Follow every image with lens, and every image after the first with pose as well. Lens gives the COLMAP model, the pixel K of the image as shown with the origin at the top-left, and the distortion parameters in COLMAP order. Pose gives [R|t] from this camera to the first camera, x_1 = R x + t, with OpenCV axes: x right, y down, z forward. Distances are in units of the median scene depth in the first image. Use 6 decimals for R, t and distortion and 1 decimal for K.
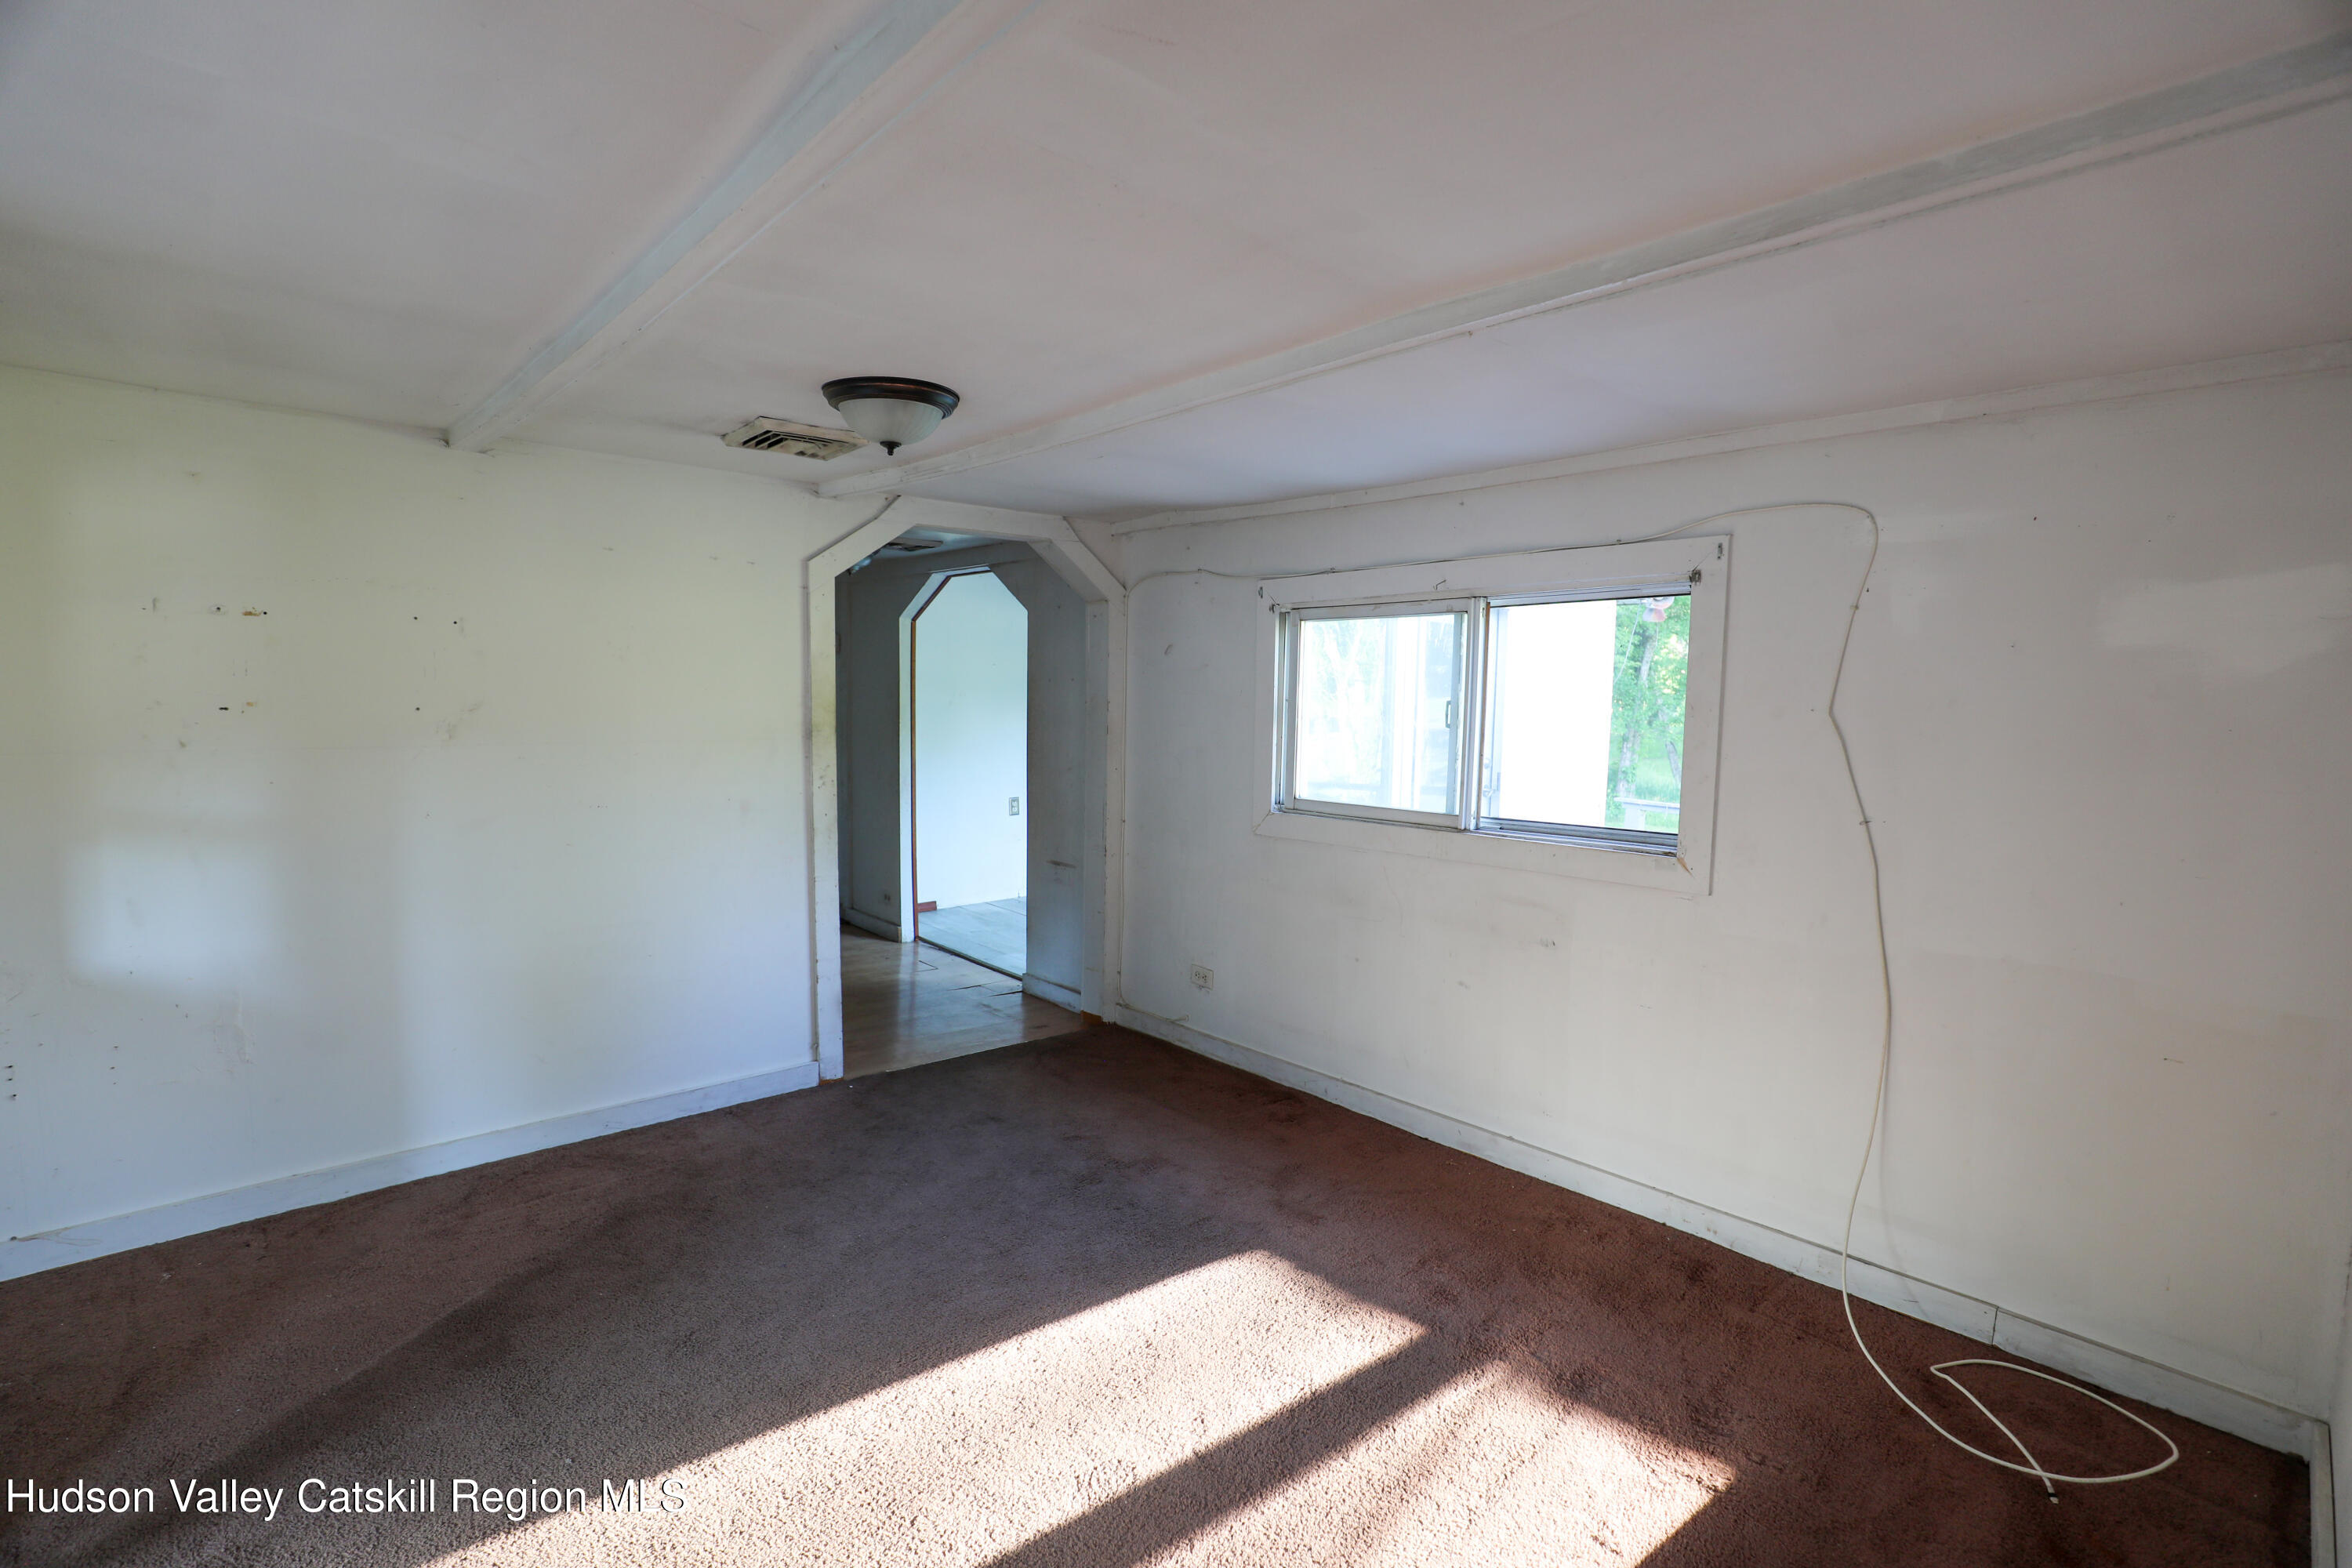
lens RADIAL K [[1083.1, 0, 1172.0], [0, 1083.1, 785.5], [0, 0, 1]] dist [-0.027644, -0.000627]
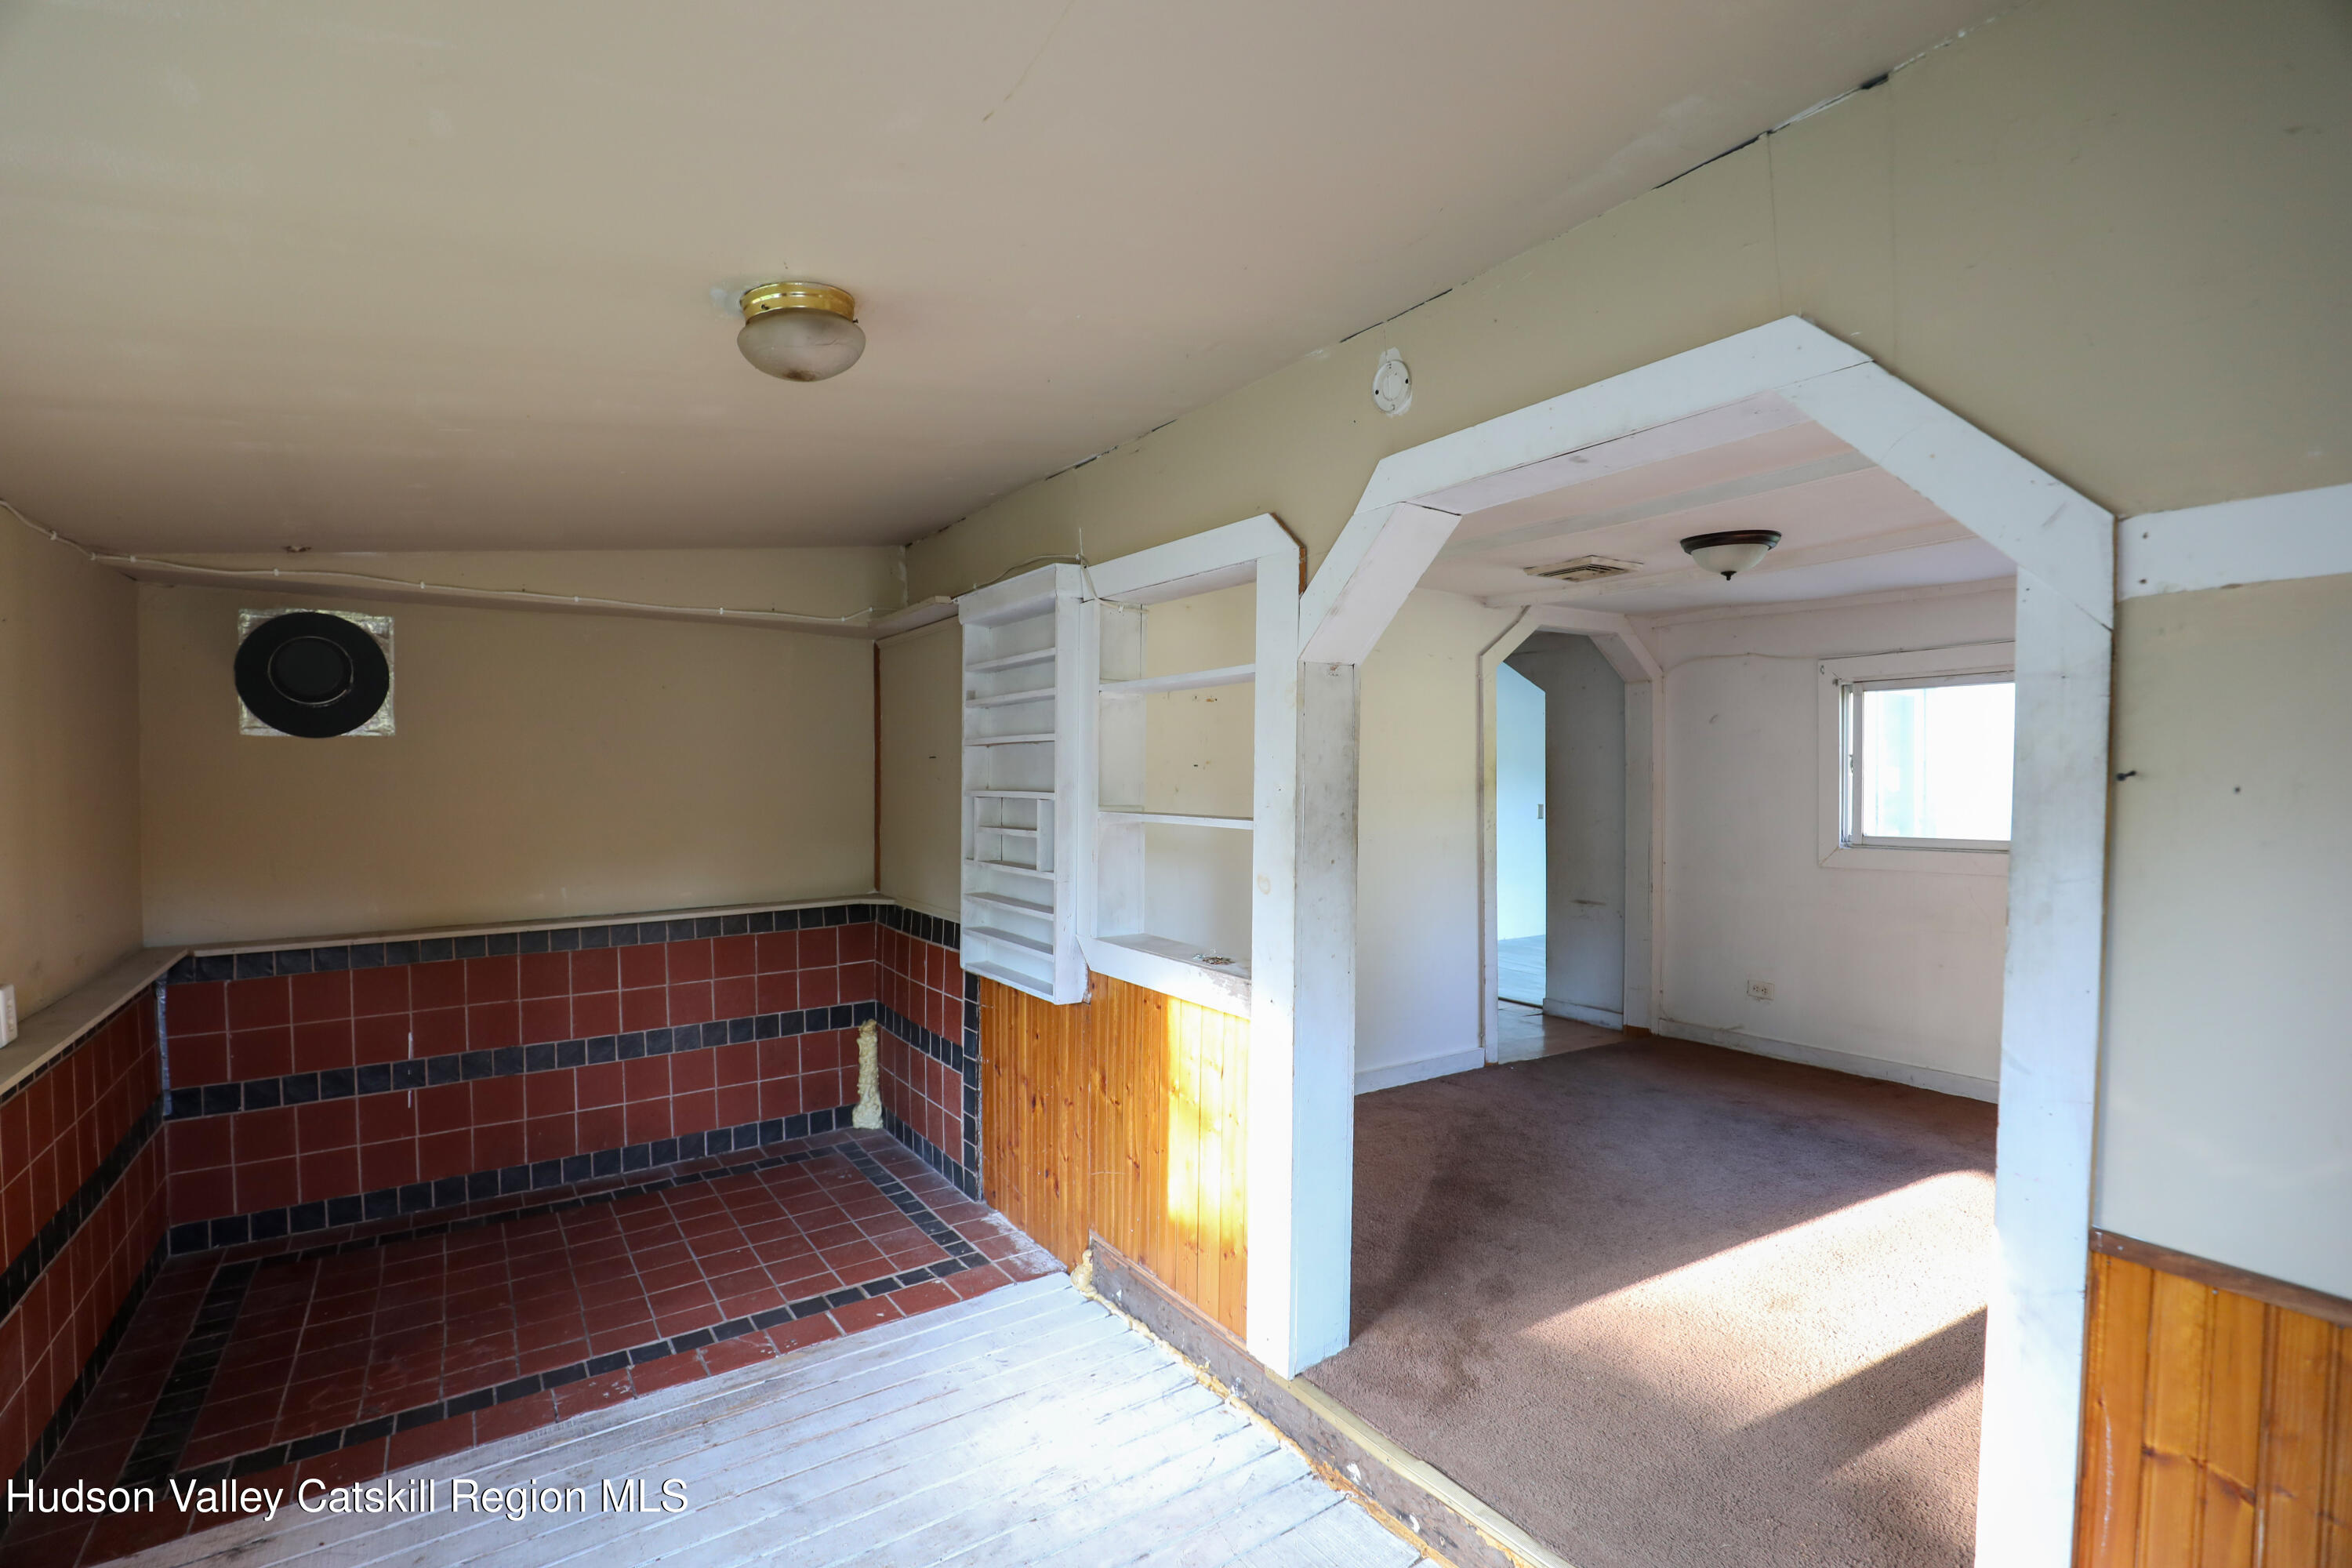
lens RADIAL K [[1083.1, 0, 1178.9], [0, 1083.1, 777.3], [0, 0, 1]] dist [-0.027644, -0.000627]
pose [[0.987171, -0.020032, -0.158405, -0.454714], [0.006383, 0.996257, -0.086206, 0.045054], [0.159539, 0.084089, 0.983604, -0.314344]]
